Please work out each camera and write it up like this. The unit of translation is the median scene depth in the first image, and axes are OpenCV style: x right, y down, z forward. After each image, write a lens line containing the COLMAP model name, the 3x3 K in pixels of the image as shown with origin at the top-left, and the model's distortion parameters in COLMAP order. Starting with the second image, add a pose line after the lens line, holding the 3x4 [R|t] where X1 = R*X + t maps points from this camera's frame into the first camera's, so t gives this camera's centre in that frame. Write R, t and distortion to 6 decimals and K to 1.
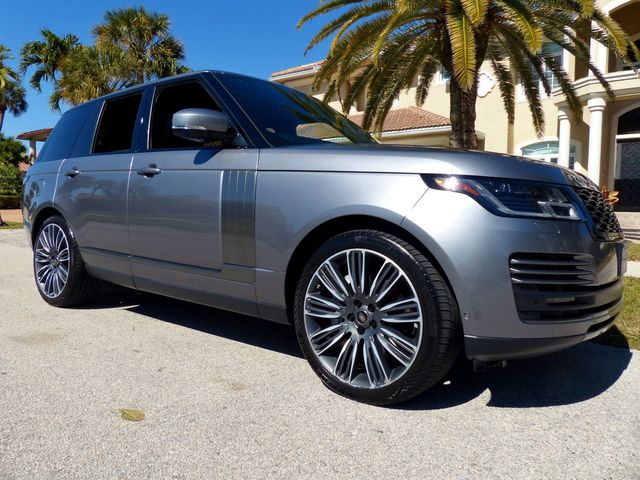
lens RADIAL K [[477.9, 0, 320.0], [0, 477.9, 240.0], [0, 0, 1]] dist [-0.061943, 0.053828]
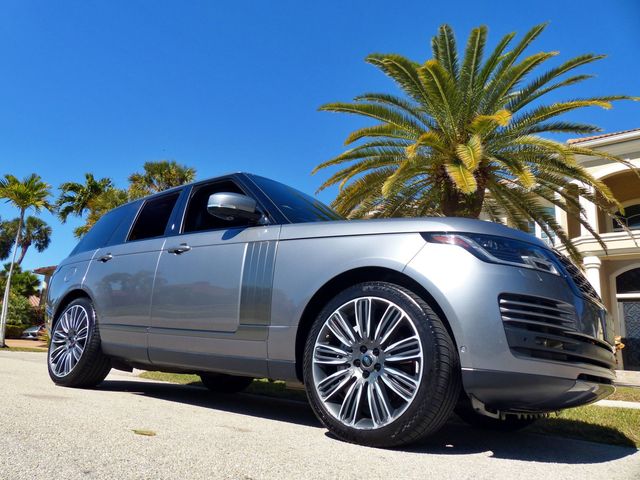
lens RADIAL K [[477.9, 0, 320.0], [0, 477.9, 240.0], [0, 0, 1]] dist [-0.061943, 0.053828]
pose [[0.998598, 0.049784, -0.018010, -0.011594], [-0.052924, 0.947491, -0.315371, 0.228642], [0.001364, 0.315882, 0.948798, -0.098492]]
